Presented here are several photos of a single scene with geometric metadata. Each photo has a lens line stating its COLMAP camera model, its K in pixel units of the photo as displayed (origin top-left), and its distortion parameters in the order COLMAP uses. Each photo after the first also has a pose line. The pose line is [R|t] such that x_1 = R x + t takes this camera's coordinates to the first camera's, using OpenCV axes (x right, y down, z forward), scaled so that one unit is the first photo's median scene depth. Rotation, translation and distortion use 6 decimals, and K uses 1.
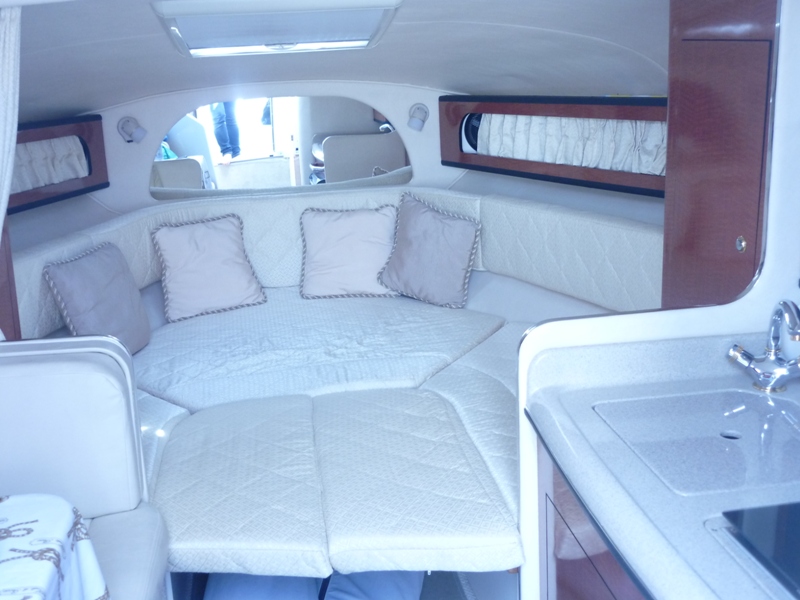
lens RADIAL K [[911.2, 0, 400.0], [0, 911.2, 300.0], [0, 0, 1]] dist [-0.080877, 0.032612]
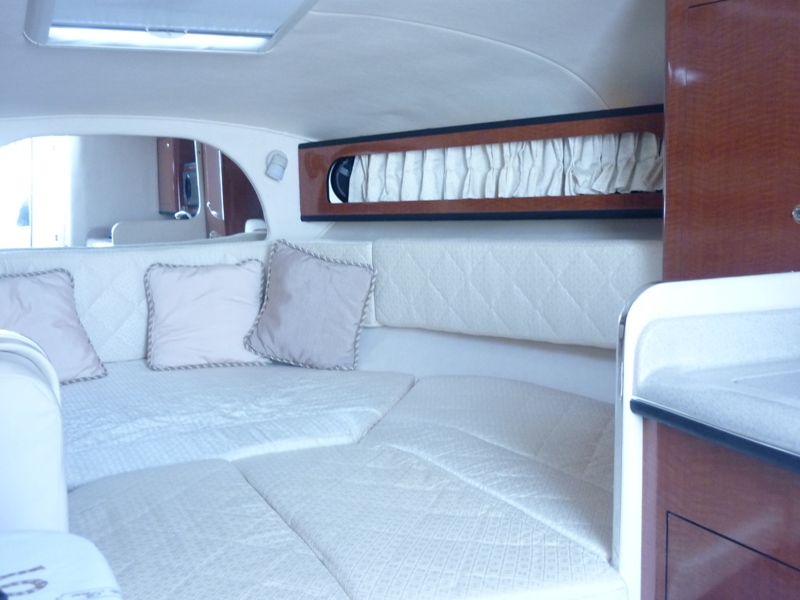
lens RADIAL K [[911.2, 0, 400.0], [0, 911.2, 300.0], [0, 0, 1]] dist [-0.080877, 0.032612]
pose [[0.955245, -0.010068, 0.295644, -0.135652], [0.056155, 0.987419, -0.147817, 0.068908], [-0.290436, 0.157803, 0.943793, 0.163799]]
